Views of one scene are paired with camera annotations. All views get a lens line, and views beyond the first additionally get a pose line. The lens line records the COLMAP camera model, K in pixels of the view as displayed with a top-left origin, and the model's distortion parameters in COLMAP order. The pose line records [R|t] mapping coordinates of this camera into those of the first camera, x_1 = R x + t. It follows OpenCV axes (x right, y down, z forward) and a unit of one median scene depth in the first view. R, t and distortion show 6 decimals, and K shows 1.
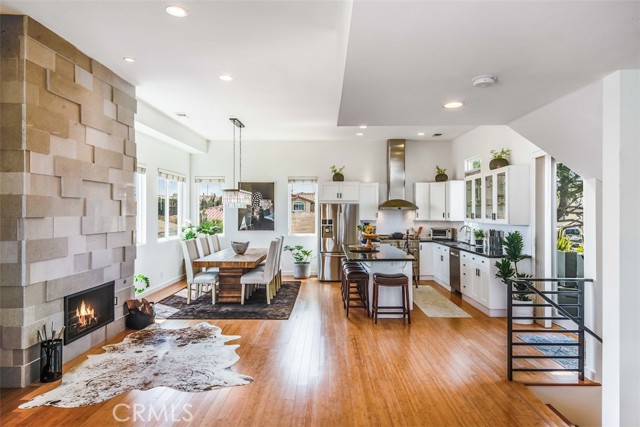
lens RADIAL K [[381.4, 0, 331.7], [0, 381.4, 211.3], [0, 0, 1]] dist [0.039646, -0.034155]
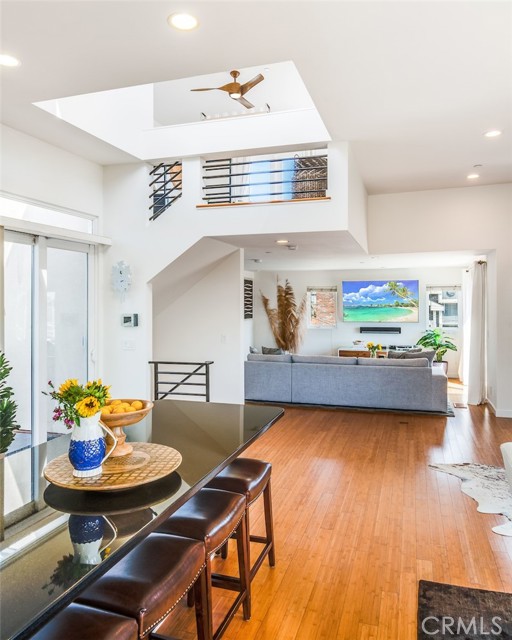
lens RADIAL K [[472.6, 0, 258.5], [0, 472.6, 304.5], [0, 0, 1]] dist [-0.006317, -0.001308]
pose [[-0.947588, 0.000748, 0.319495, -0.097415], [0.001051, 0.999999, 0.000777, -0.007577], [-0.319494, 0.001073, -0.947588, 1.330877]]
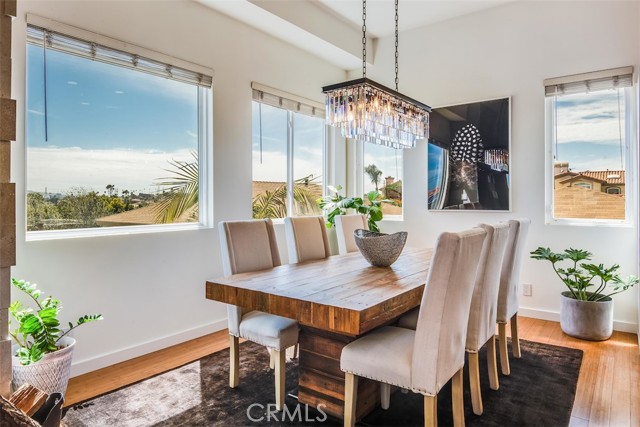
lens RADIAL K [[407.8, 0, 319.1], [0, 407.8, 198.4], [0, 0, 1]] dist [-0.007444, -0.002071]
pose [[0.789155, -0.006142, -0.614164, -0.055183], [0.004939, 0.999981, -0.003655, 0.055443], [0.614175, -0.000149, 0.789170, 0.738189]]
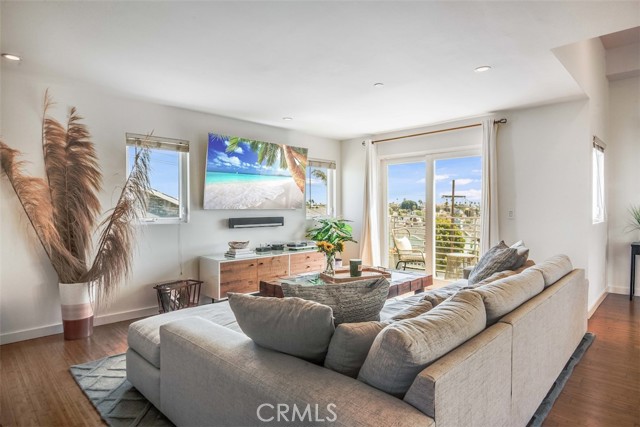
lens RADIAL K [[359.3, 0, 318.1], [0, 359.3, 211.4], [0, 0, 1]] dist [0.043171, -0.028094]
pose [[-0.711545, 0.008384, -0.702590, 0.496104], [0.003981, 0.999961, 0.007902, 0.055329], [0.702629, 0.002825, -0.711551, 0.274108]]
